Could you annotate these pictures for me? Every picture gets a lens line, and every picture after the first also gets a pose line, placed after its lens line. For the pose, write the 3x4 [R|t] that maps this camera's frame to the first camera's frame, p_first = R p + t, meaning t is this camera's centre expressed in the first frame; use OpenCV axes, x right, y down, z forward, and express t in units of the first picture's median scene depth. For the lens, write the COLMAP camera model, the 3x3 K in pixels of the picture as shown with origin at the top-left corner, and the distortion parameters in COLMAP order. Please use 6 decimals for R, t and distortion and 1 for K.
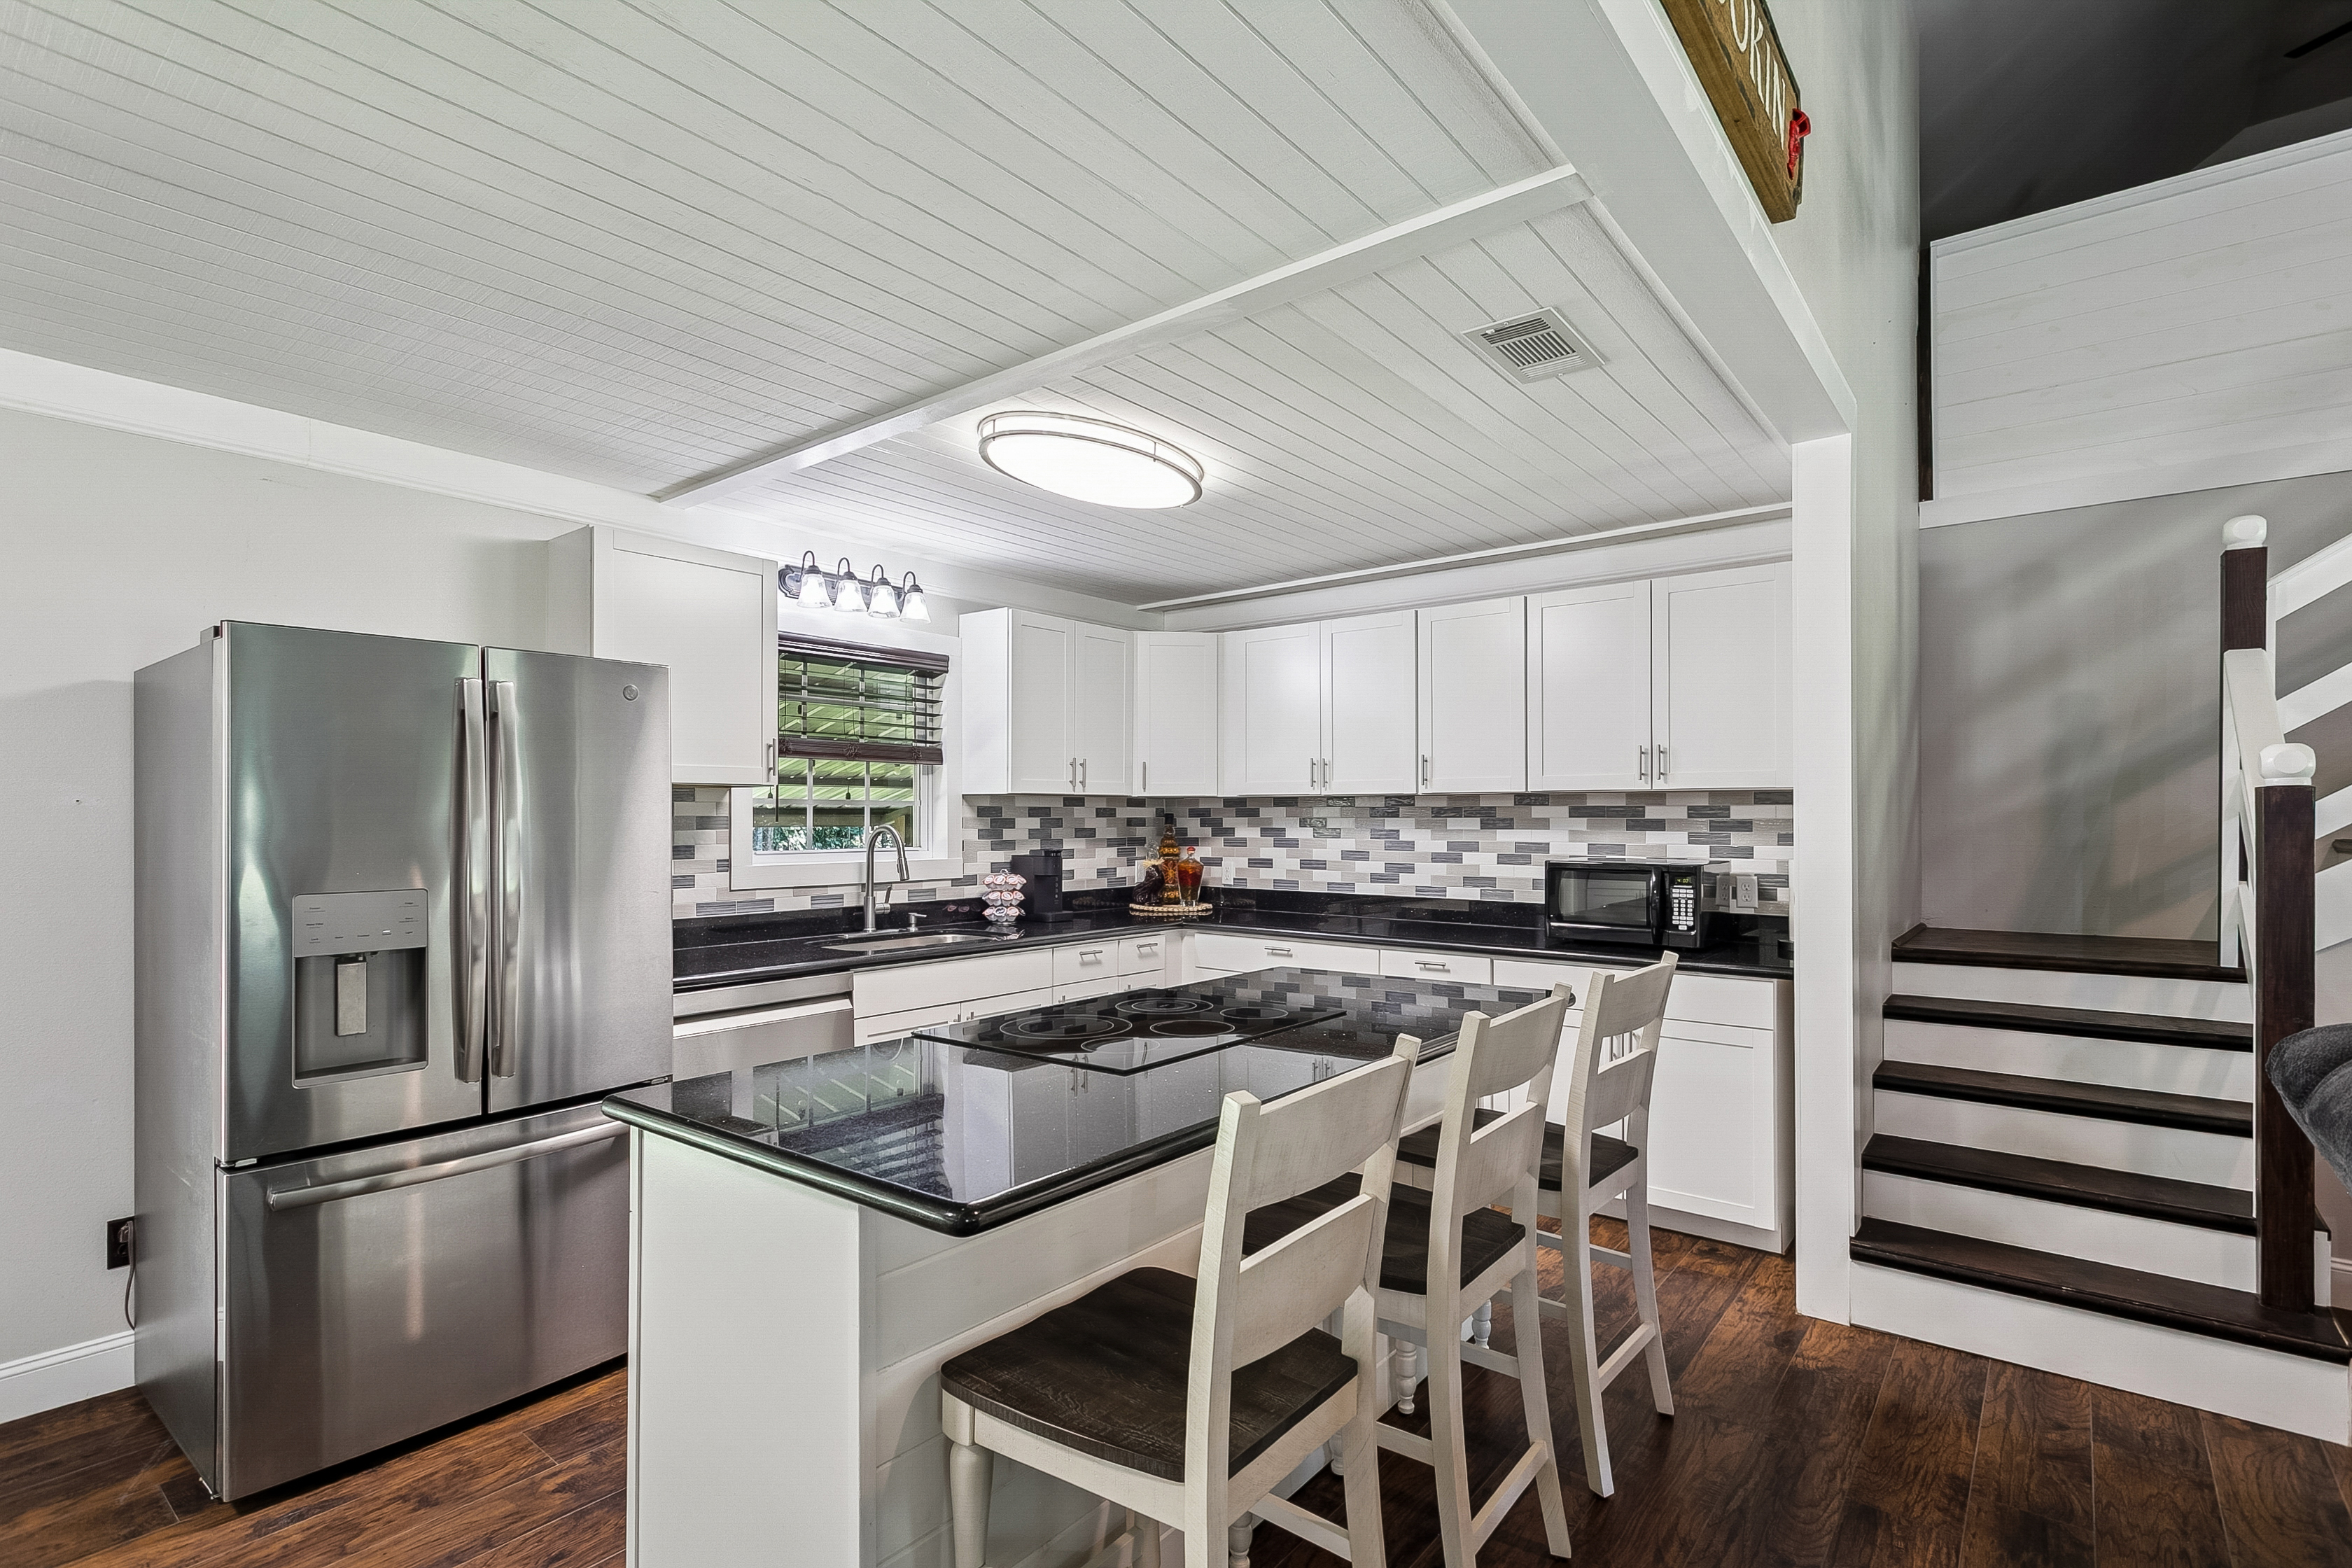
lens RADIAL K [[1130.2, 0, 1181.3], [0, 1130.2, 814.7], [0, 0, 1]] dist [0.000192, -0.000658]
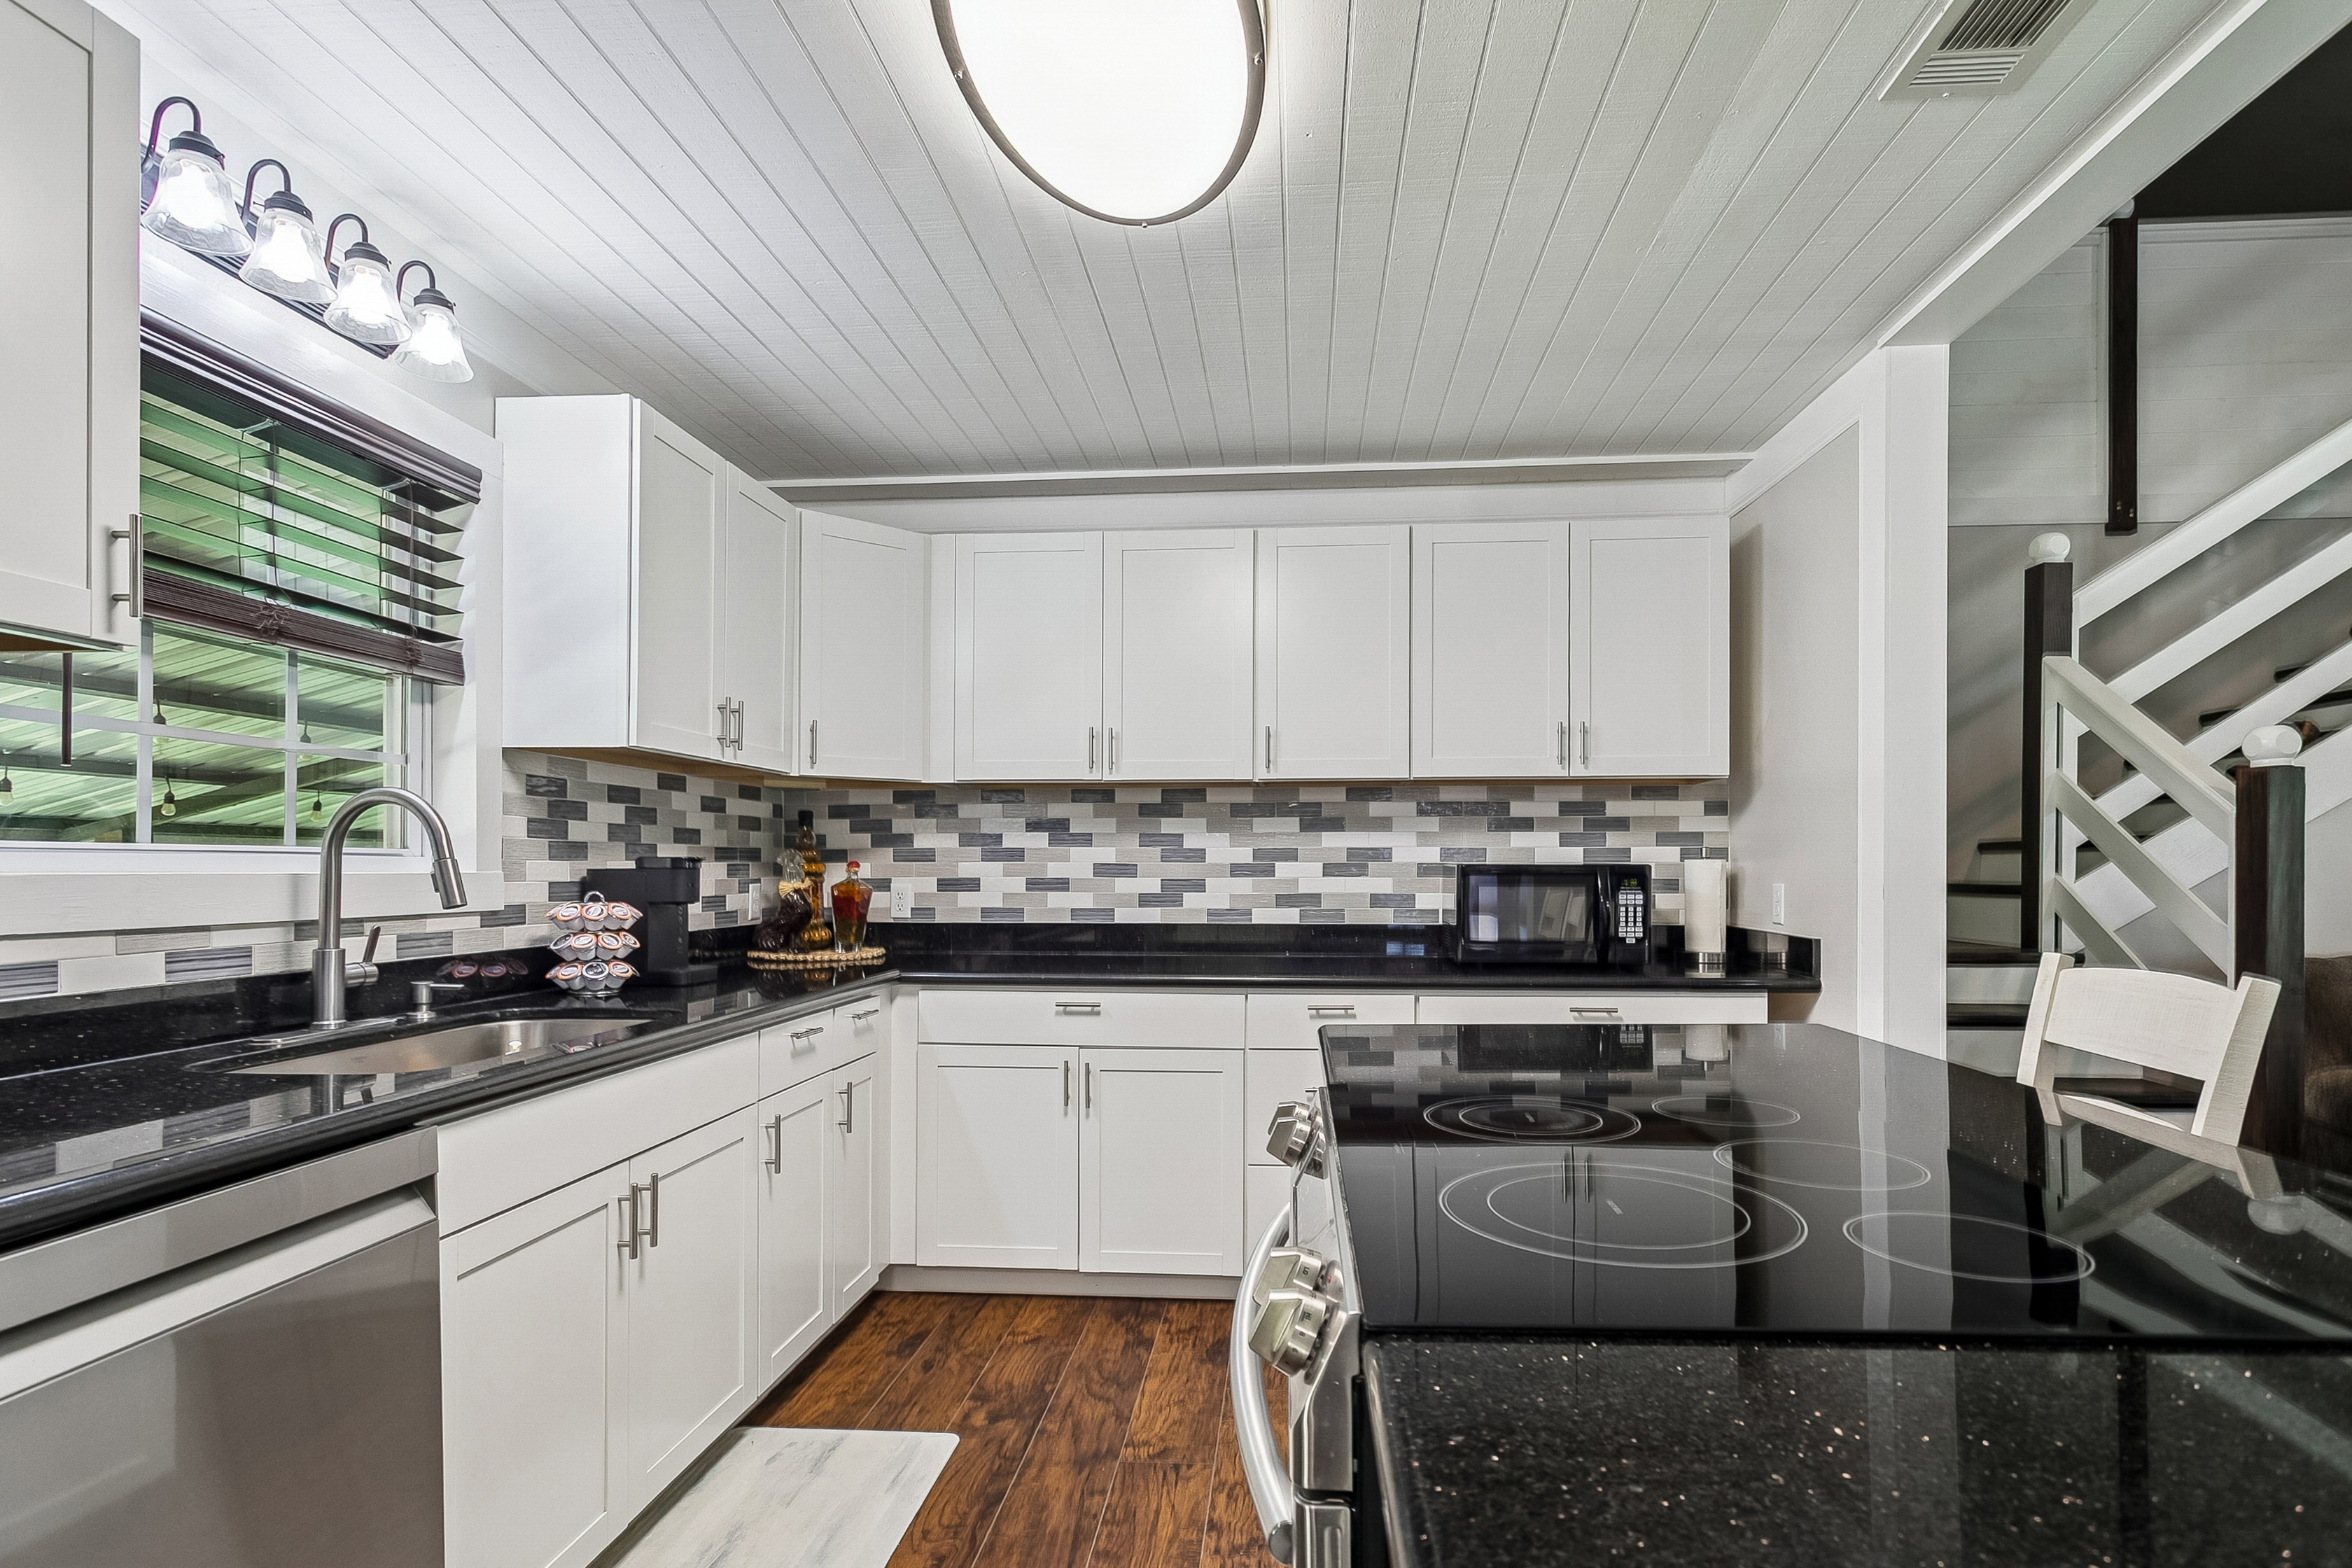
lens RADIAL K [[1116.8, 0, 1183.5], [0, 1116.8, 862.8], [0, 0, 1]] dist [-0.000150, 0.000233]
pose [[0.821871, 0.003077, 0.569665, -0.229079], [0.000312, 0.999983, -0.005851, 0.037559], [-0.569673, 0.004987, 0.821856, 0.407962]]
